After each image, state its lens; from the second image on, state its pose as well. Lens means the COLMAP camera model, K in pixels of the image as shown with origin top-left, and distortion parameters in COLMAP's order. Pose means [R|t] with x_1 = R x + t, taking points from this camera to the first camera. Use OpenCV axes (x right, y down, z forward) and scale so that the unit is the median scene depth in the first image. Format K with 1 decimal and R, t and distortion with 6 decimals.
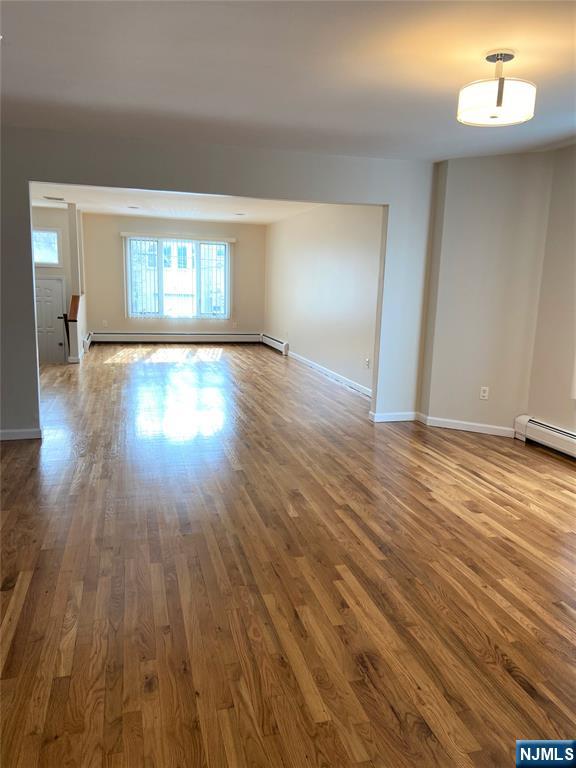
lens RADIAL K [[573.1, 0, 288.0], [0, 573.1, 384.0], [0, 0, 1]] dist [0.021973, -0.001762]
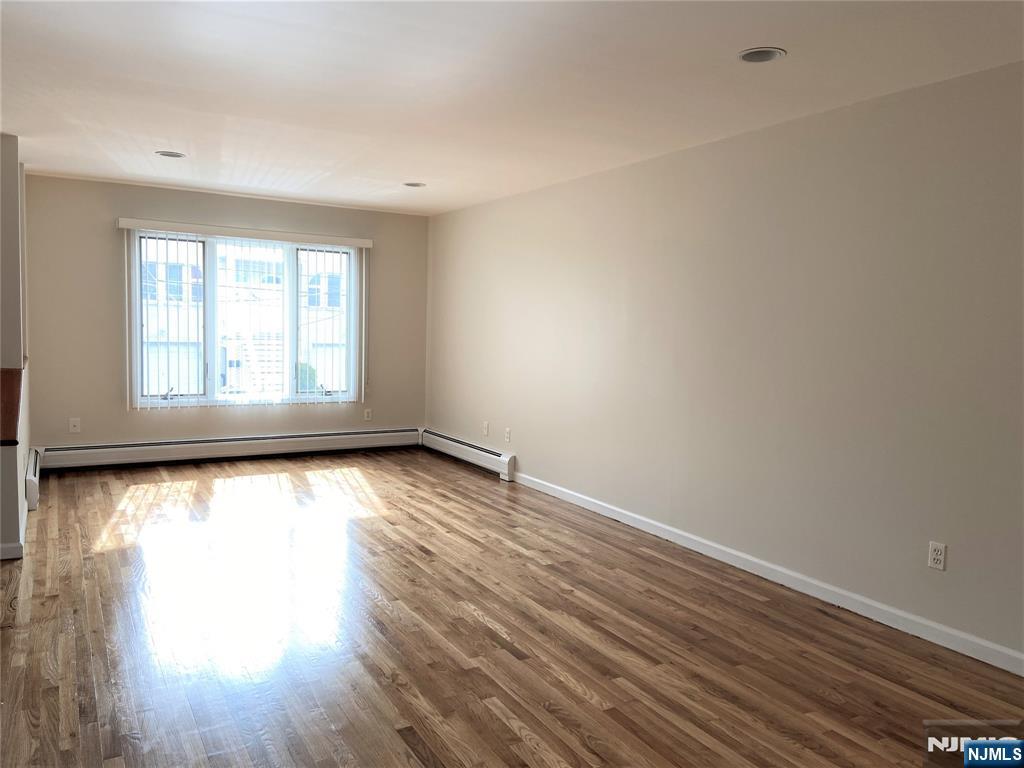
lens RADIAL K [[788.7, 0, 510.8], [0, 788.7, 368.3], [0, 0, 1]] dist [0.036115, -0.004598]
pose [[0.969378, -0.021725, 0.244612, -0.145311], [0.049166, 0.993081, -0.106640, -0.067161], [-0.240603, 0.115401, 0.963739, 0.336428]]
